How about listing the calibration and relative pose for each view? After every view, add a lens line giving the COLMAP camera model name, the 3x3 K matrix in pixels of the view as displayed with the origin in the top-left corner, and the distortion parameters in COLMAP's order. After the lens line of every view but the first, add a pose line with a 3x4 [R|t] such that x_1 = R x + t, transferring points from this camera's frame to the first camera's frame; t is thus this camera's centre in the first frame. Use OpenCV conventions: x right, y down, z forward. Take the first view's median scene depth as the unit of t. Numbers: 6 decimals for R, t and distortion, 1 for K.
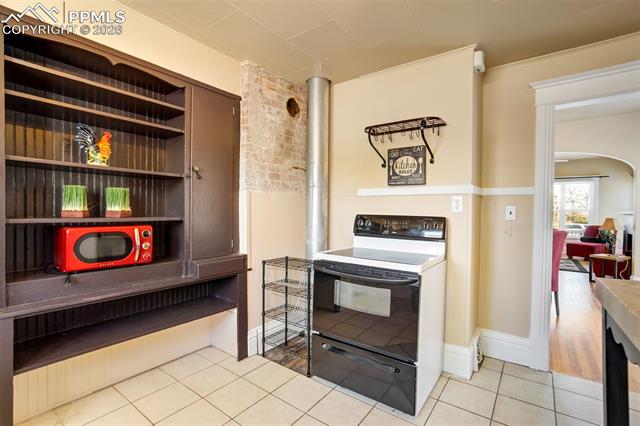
lens RADIAL K [[299.1, 0, 321.2], [0, 299.1, 211.9], [0, 0, 1]] dist [-0.034458, 0.016504]
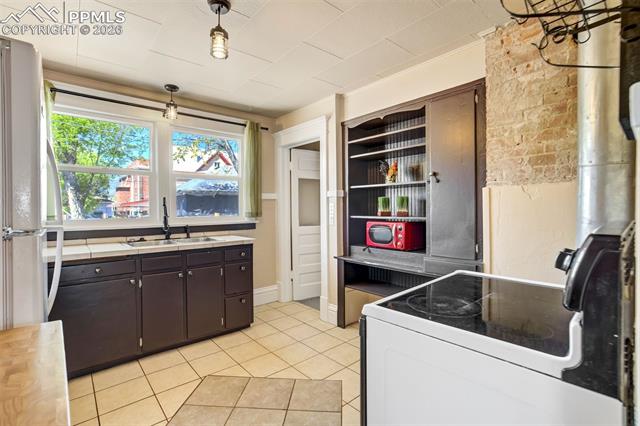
lens RADIAL K [[299.1, 0, 321.9], [0, 299.1, 211.7], [0, 0, 1]] dist [-0.034458, 0.016504]
pose [[-0.227246, -0.004745, -0.973826, 0.738357], [-0.008938, 0.999956, -0.002786, 0.002003], [0.973796, 0.008071, -0.227278, 0.835648]]
